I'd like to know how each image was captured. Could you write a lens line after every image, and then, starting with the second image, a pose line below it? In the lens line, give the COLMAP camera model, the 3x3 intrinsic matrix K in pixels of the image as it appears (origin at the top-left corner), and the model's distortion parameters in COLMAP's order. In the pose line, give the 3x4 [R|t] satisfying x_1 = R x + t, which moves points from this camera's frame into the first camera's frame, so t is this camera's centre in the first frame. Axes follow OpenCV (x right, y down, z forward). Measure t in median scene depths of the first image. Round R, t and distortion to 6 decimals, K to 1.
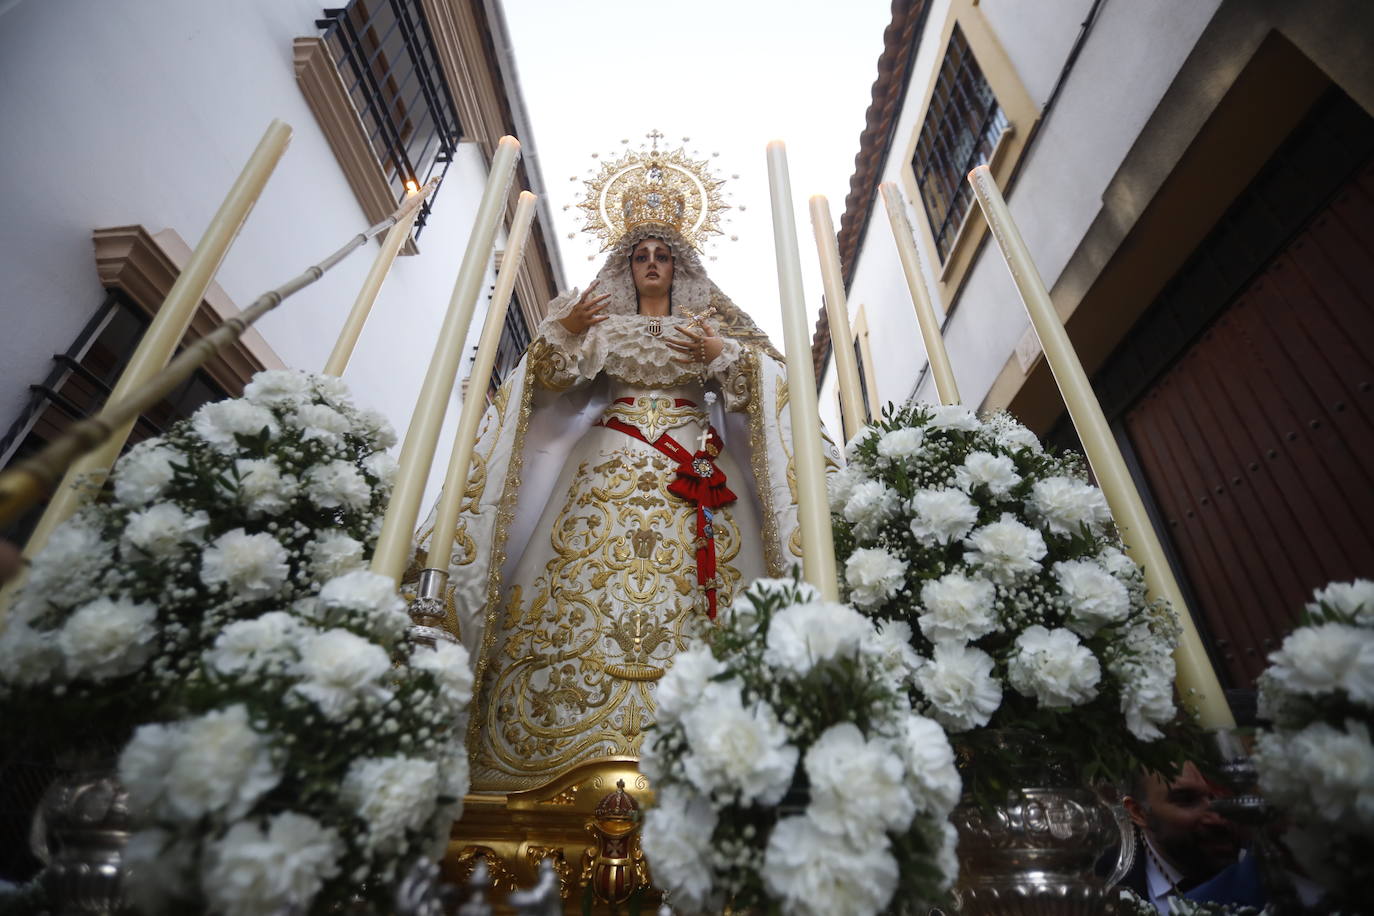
lens RADIAL K [[633.8, 0, 683.4], [0, 633.8, 455.2], [0, 0, 1]] dist [-0.068662, 0.020462]
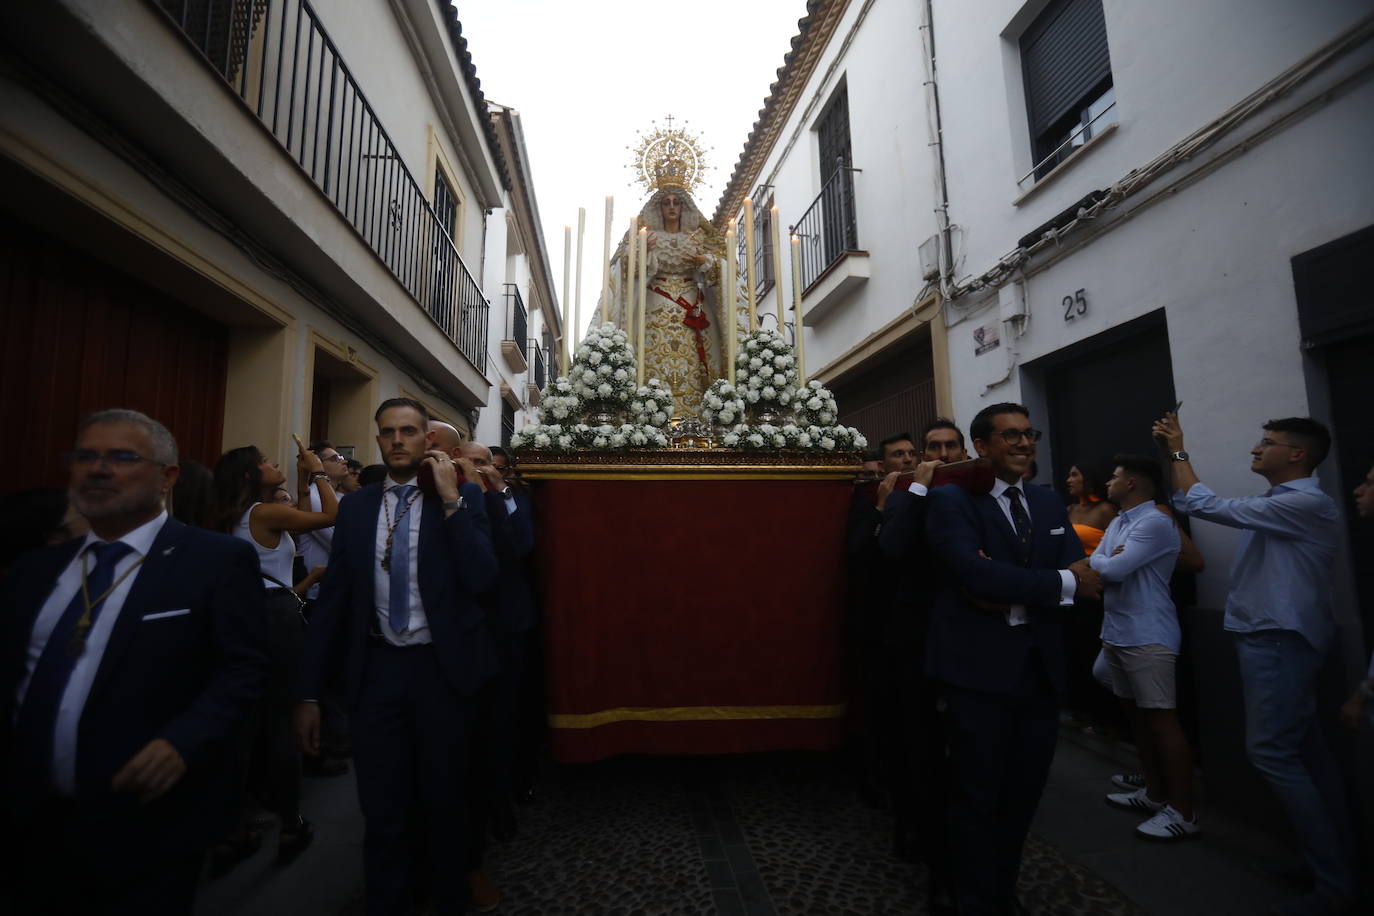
lens RADIAL K [[633.2, 0, 680.4], [0, 633.2, 453.1], [0, 0, 1]] dist [-0.062478, 0.005425]
pose [[0.997940, -0.016095, 0.062110, -0.201460], [-0.011460, 0.907748, 0.419360, -0.535497], [-0.063130, -0.419208, 0.905693, -1.503340]]
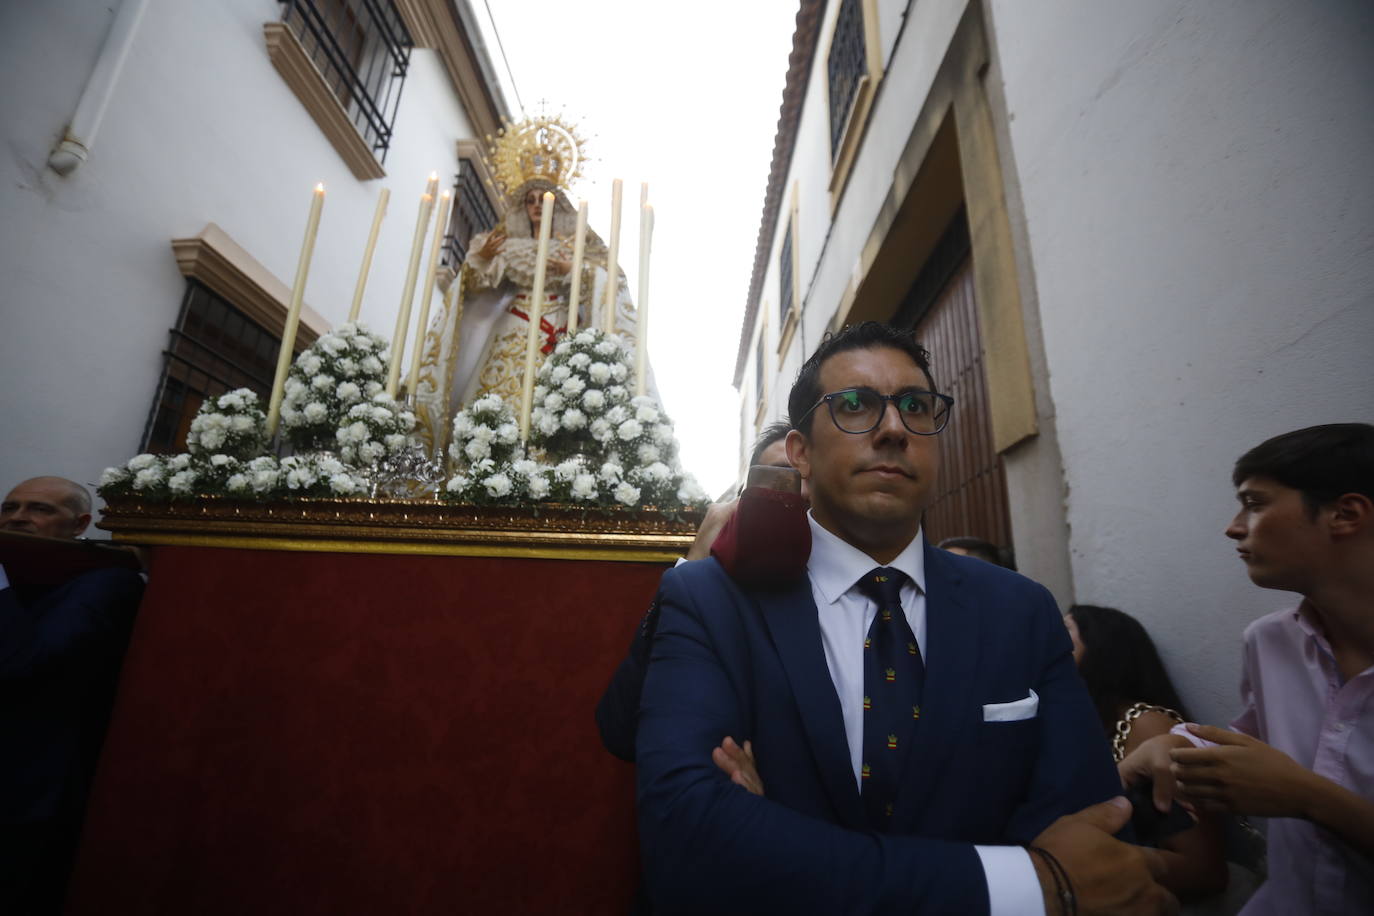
lens RADIAL K [[633.2, 0, 671.7], [0, 633.2, 450.3], [0, 0, 1]] dist [-0.062478, 0.005425]
pose [[0.999564, 0.001771, -0.029489, 0.415547], [0.005900, 0.966117, 0.258036, -0.137955], [0.028946, -0.258098, 0.965685, -0.833676]]
